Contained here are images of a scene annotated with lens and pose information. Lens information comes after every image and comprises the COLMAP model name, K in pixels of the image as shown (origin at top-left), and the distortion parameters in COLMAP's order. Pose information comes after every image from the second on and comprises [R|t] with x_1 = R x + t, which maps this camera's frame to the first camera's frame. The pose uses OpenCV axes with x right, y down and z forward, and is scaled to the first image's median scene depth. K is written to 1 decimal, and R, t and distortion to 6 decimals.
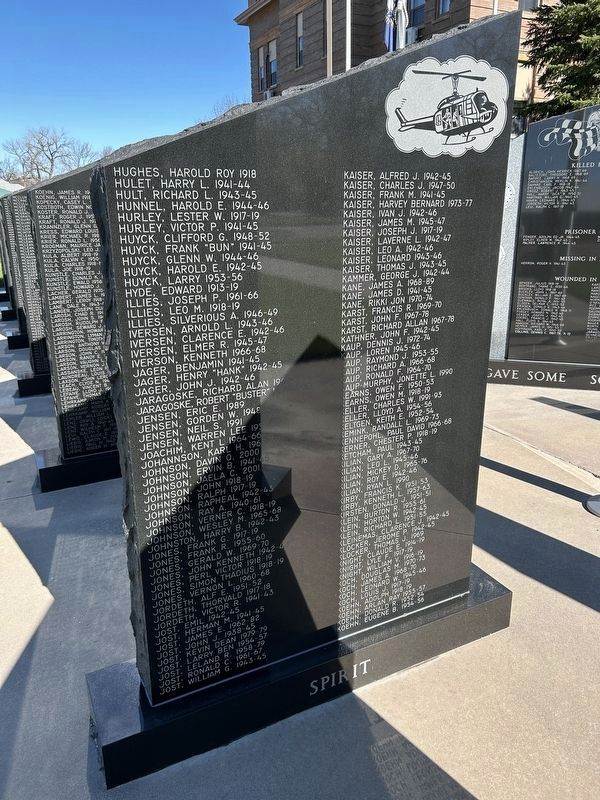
lens RADIAL K [[643.1, 0, 299.7], [0, 643.1, 394.6], [0, 0, 1]] dist [0.043625, -0.034492]
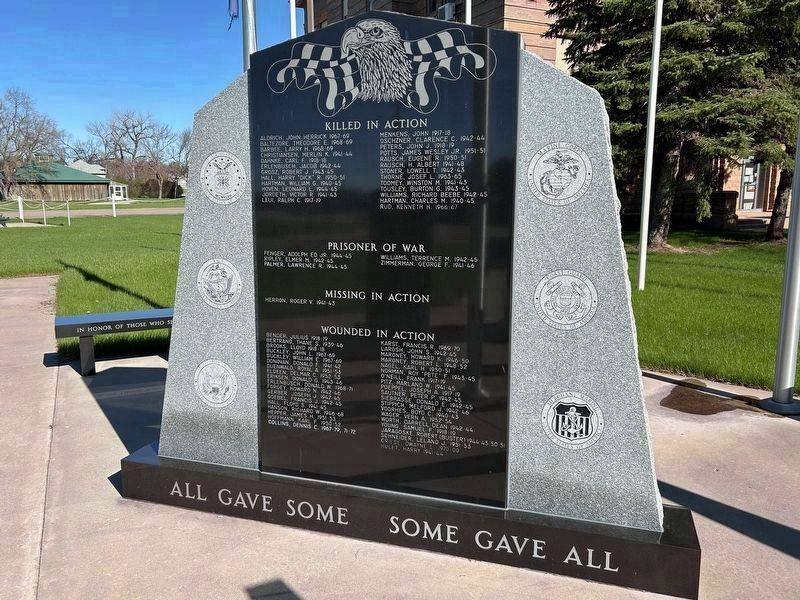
lens RADIAL K [[643.1, 0, 401.5], [0, 643.1, 288.4], [0, 0, 1]] dist [0.043625, -0.034492]
pose [[0.999737, 0.006394, -0.022036, 0.482144], [-0.009122, 0.991983, -0.126040, -0.149367], [0.021053, 0.126208, 0.991780, 0.476596]]
